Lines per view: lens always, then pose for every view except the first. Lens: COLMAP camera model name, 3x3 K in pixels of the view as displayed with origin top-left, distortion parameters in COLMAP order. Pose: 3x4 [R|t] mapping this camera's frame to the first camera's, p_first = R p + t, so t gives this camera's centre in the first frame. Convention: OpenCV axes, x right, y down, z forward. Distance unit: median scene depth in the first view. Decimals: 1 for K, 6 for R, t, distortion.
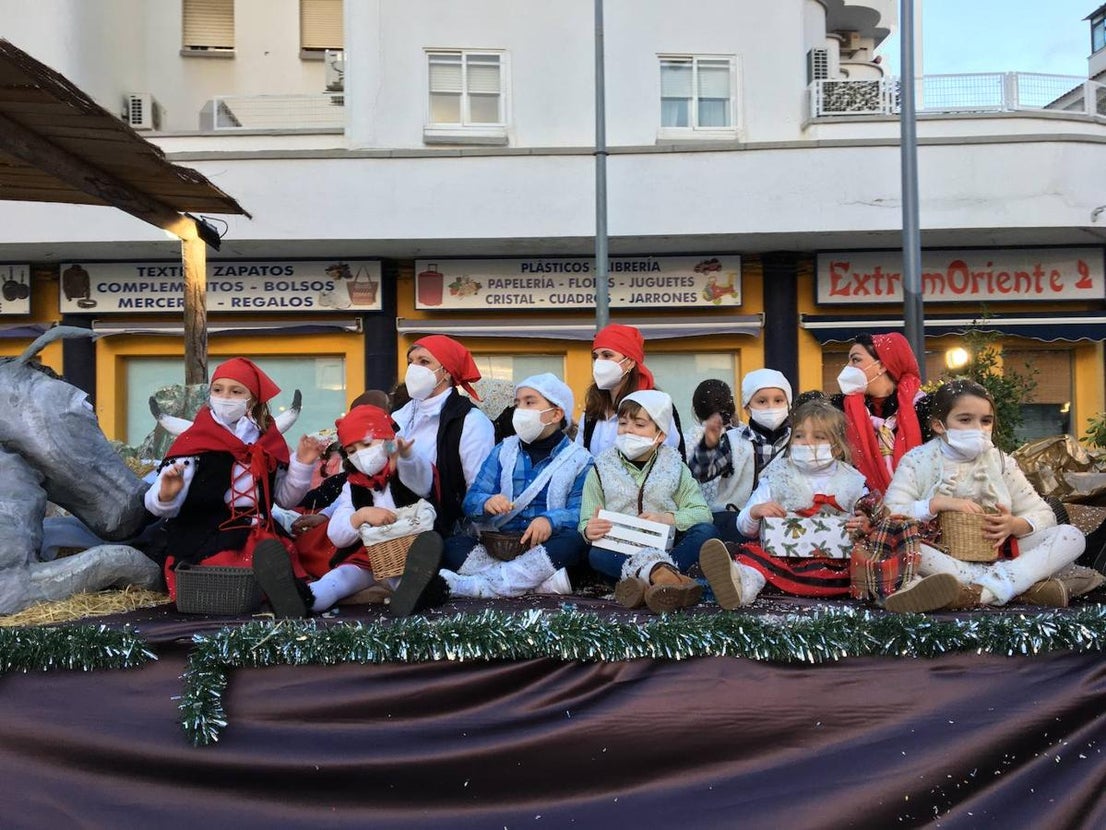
lens RADIAL K [[930.3, 0, 551.4], [0, 930.3, 426.6], [0, 0, 1]] dist [0.079868, -0.111159]
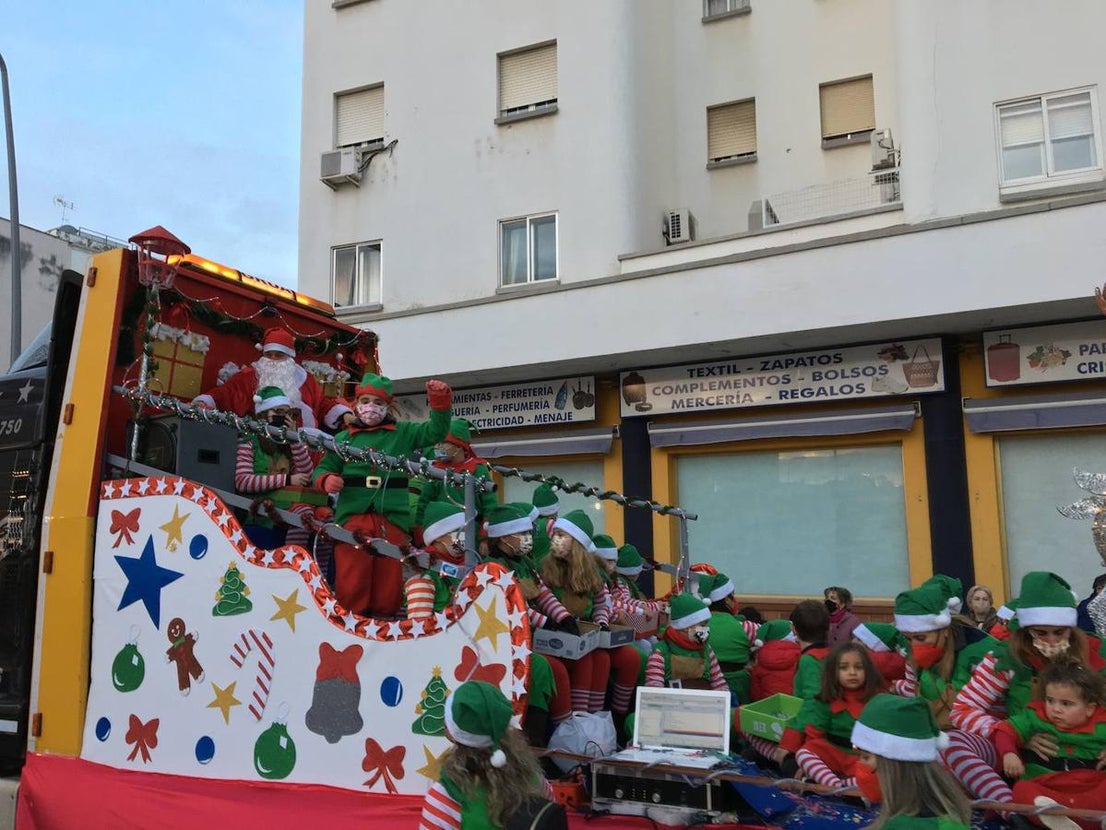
lens RADIAL K [[930.6, 0, 548.8], [0, 930.6, 423.8], [0, 0, 1]] dist [0.082586, -0.119229]
pose [[0.890165, -0.060884, -0.451551, -0.114727], [0.014872, 0.994387, -0.104757, -0.002704], [0.455395, 0.086536, 0.886074, 0.016218]]
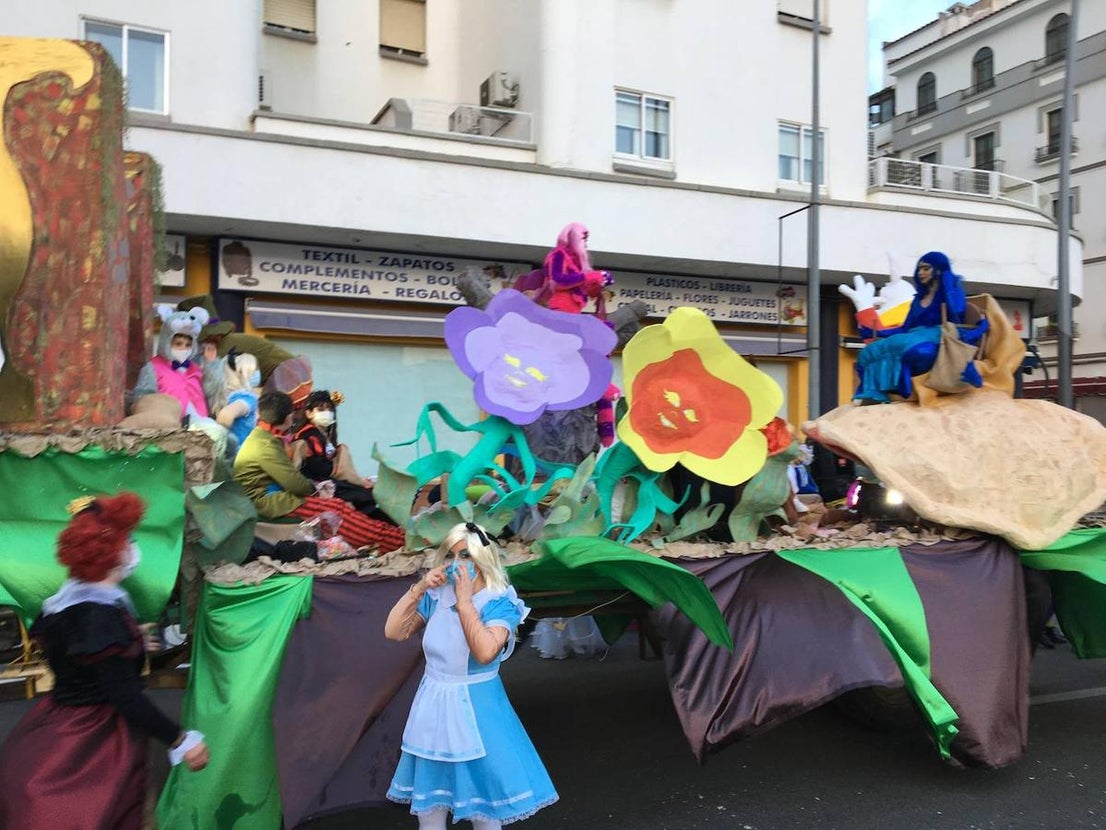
lens RADIAL K [[930.3, 0, 551.4], [0, 930.3, 426.6], [0, 0, 1]] dist [0.079868, -0.111159]
pose [[0.930935, 0.025929, 0.364263, -0.564055], [-0.028128, 0.999604, 0.000732, 0.013142], [-0.364100, -0.010927, 0.931296, -0.040908]]
